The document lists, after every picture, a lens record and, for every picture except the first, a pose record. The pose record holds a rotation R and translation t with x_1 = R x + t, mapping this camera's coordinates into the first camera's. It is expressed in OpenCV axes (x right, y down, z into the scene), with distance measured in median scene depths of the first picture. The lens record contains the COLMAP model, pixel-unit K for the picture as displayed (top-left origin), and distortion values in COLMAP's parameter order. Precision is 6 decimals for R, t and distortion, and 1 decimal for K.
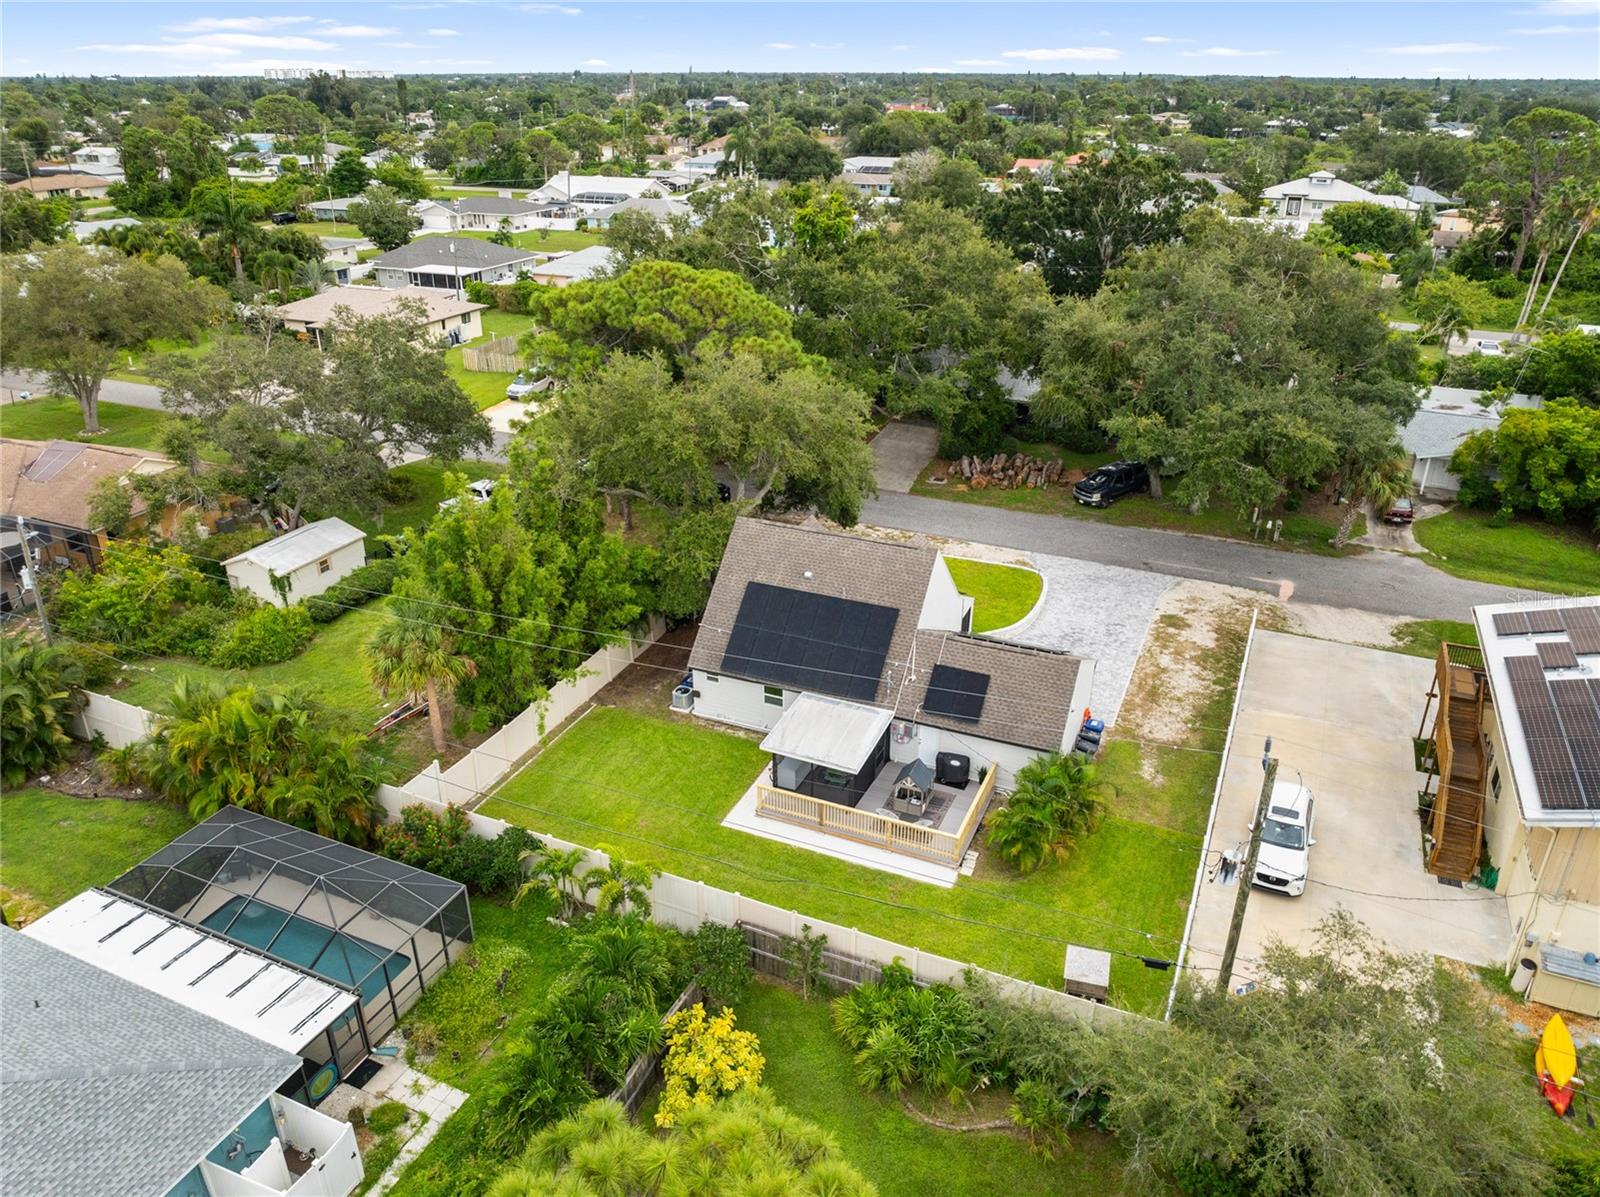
lens RADIAL K [[1122.9, 0, 800.0], [0, 1122.9, 598.5], [0, 0, 1]] dist [-0.032080, -0.005698]
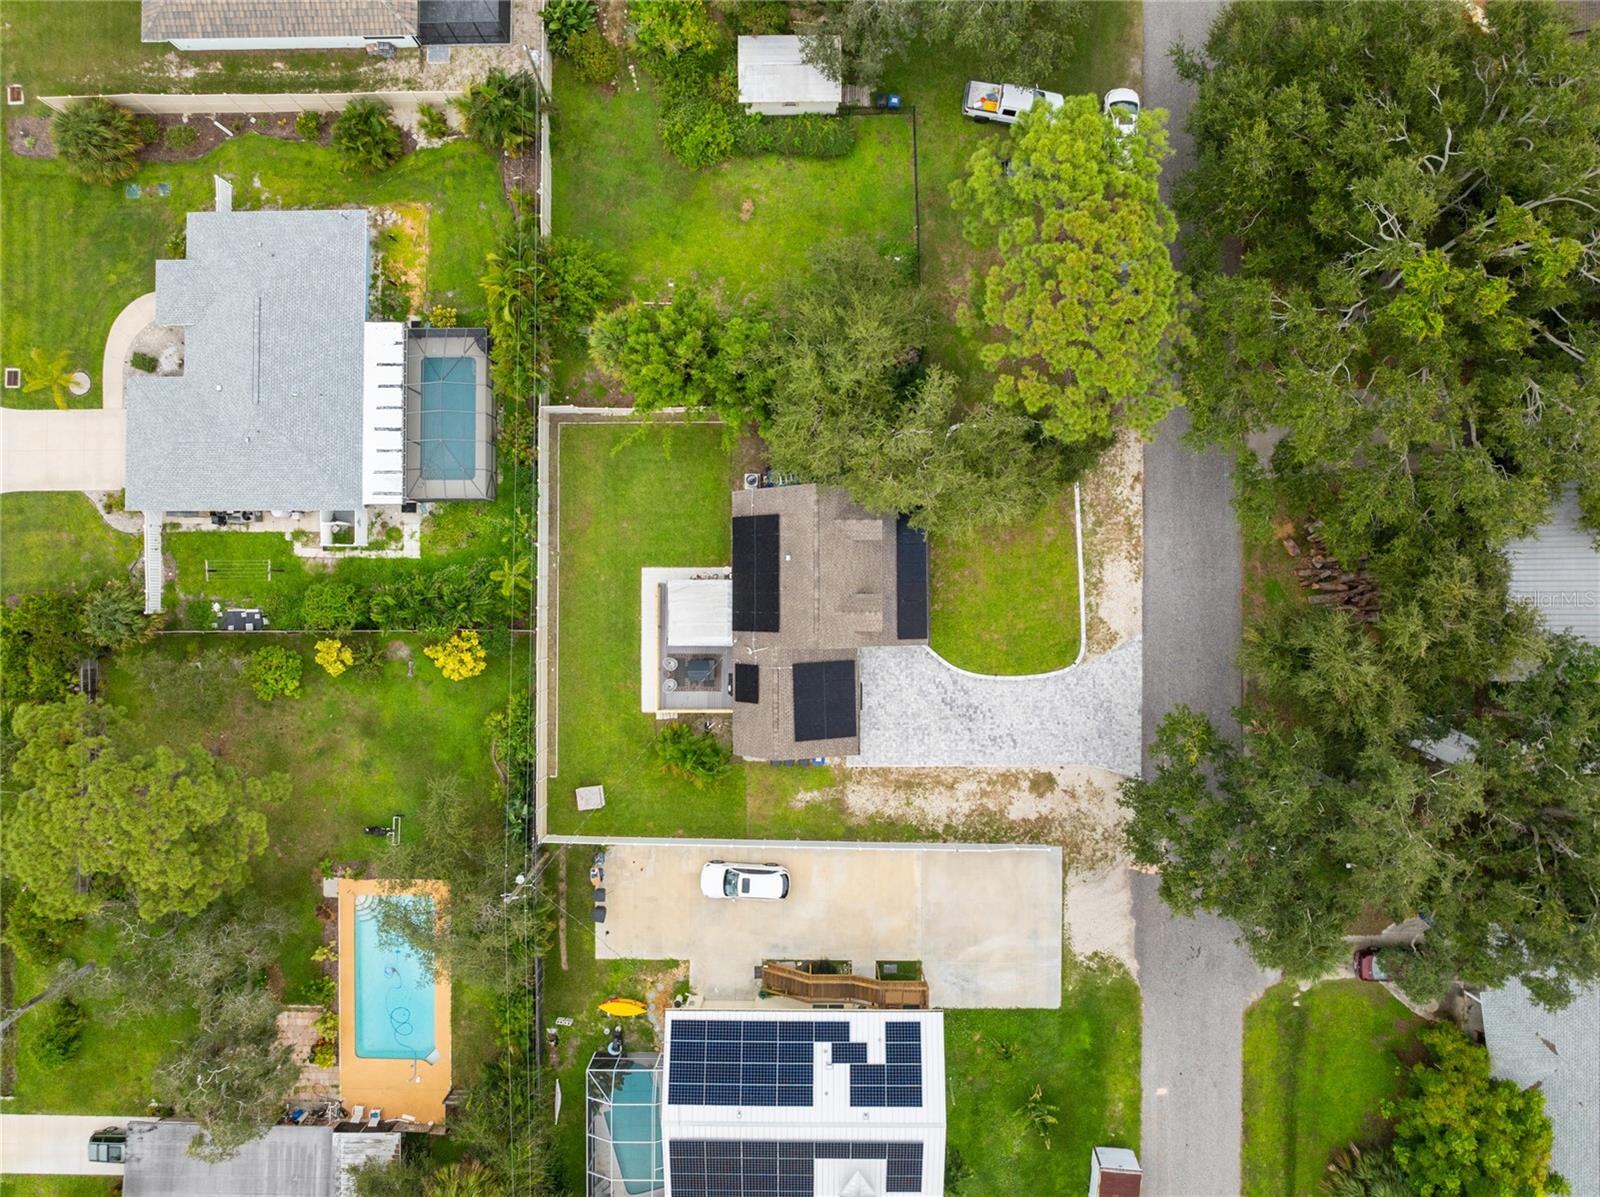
lens RADIAL K [[1157.7, 0, 795.2], [0, 1157.7, 571.1], [0, 0, 1]] dist [-0.030901, -0.005602]
pose [[0.401943, 0.915409, -0.021636, 0.051332], [-0.377322, 0.187114, 0.906982, -1.183642], [0.834308, -0.356391, 0.420613, 0.384941]]
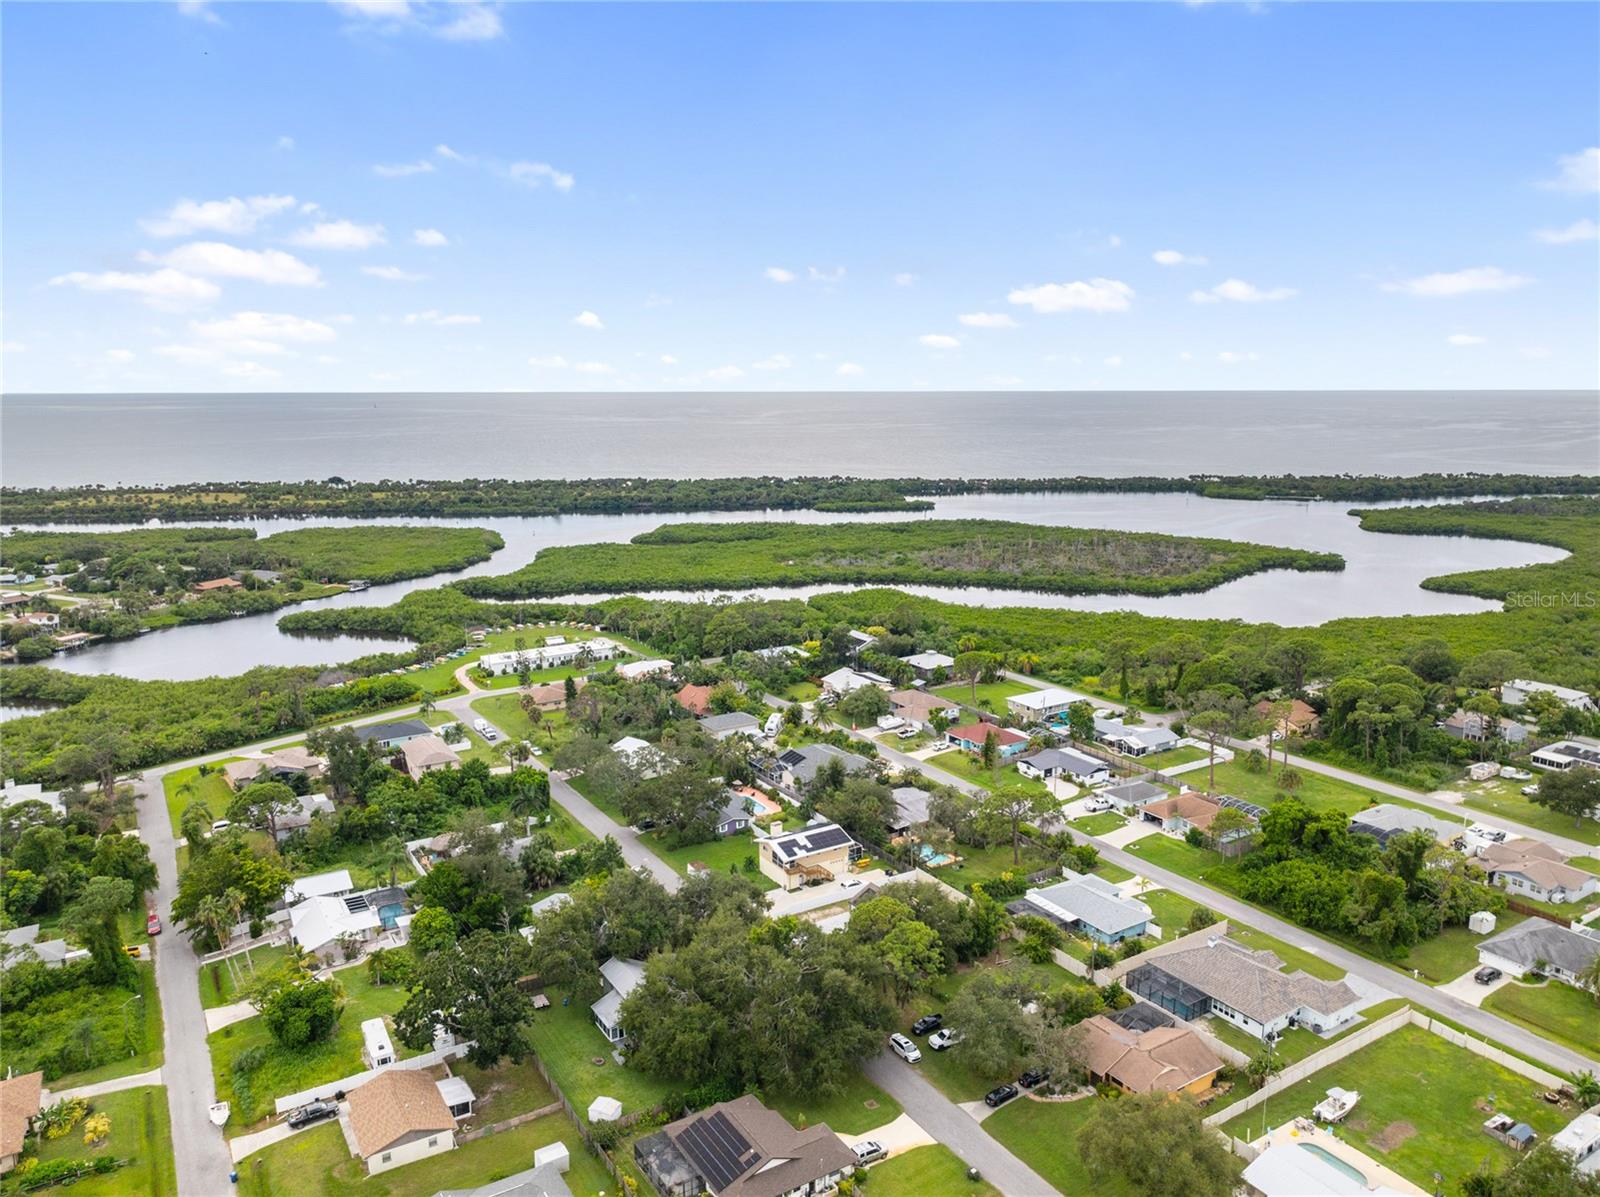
lens RADIAL K [[1122.9, 0, 800.0], [0, 1122.9, 598.5], [0, 0, 1]] dist [-0.032080, -0.005698]
pose [[-0.825621, -0.100739, 0.555160, -1.633780], [0.247371, 0.819698, 0.516626, -2.813166], [-0.507108, 0.563867, -0.651840, 2.933163]]
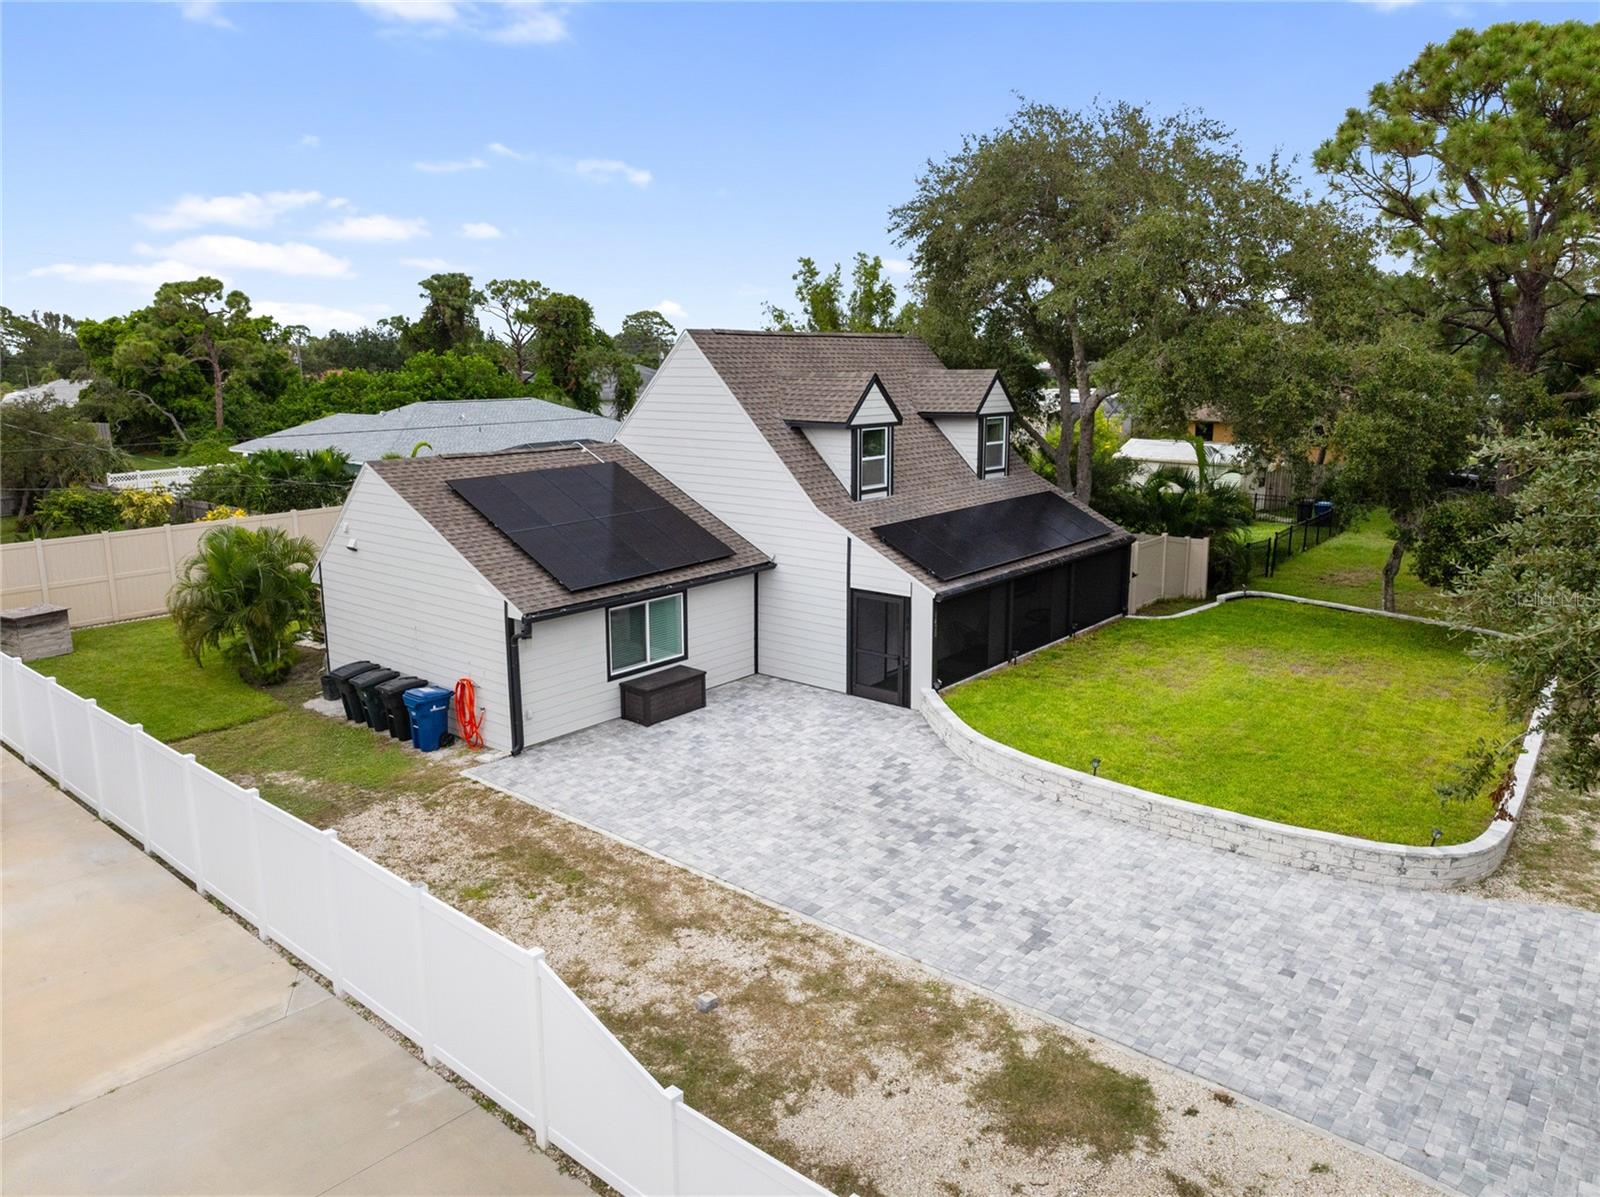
lens RADIAL K [[1122.9, 0, 800.0], [0, 1122.9, 598.5], [0, 0, 1]] dist [-0.032080, -0.005698]
pose [[-0.274477, 0.204464, -0.939605, 0.577382], [-0.415281, 0.856108, 0.307606, -0.107730], [0.867297, 0.474631, -0.150072, 1.072285]]
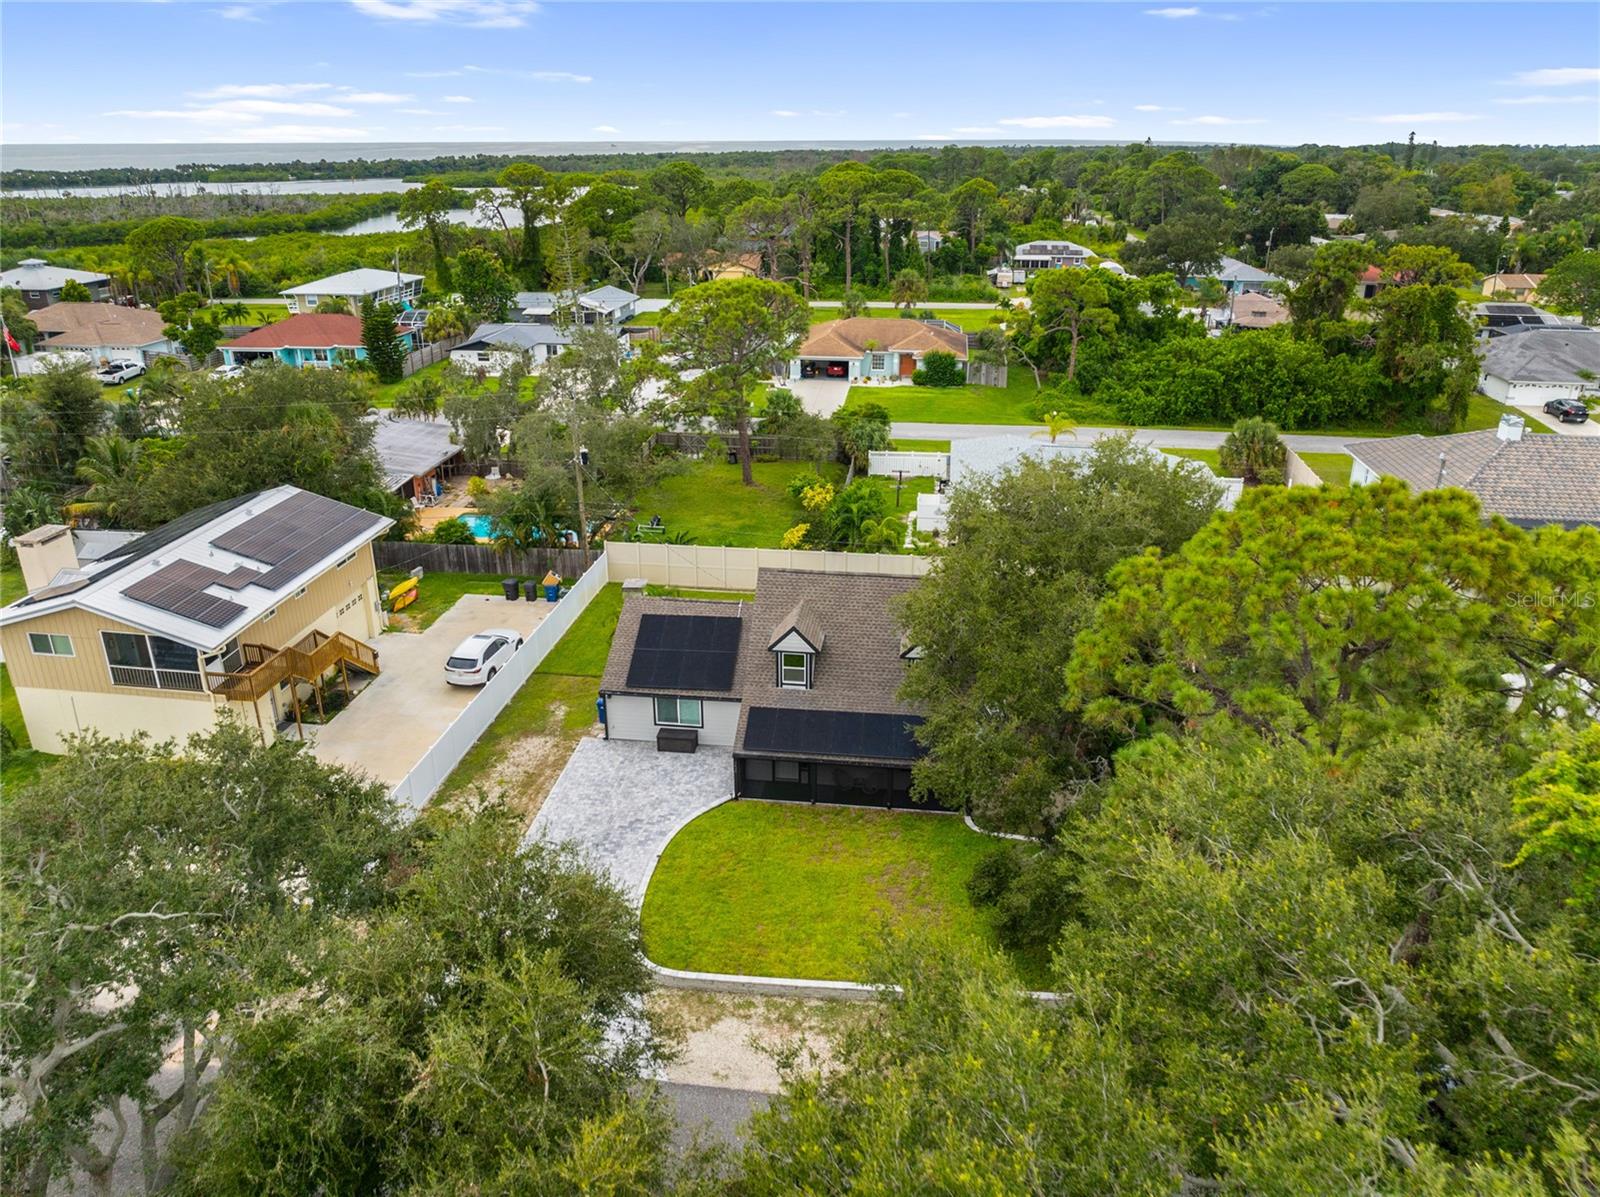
lens RADIAL K [[1122.9, 0, 800.0], [0, 1122.9, 598.5], [0, 0, 1]] dist [-0.032080, -0.005698]
pose [[-0.959805, 0.108138, -0.259000, 0.321021], [-0.120937, 0.673393, 0.729326, -0.698923], [0.253277, 0.731333, -0.633247, 1.513518]]
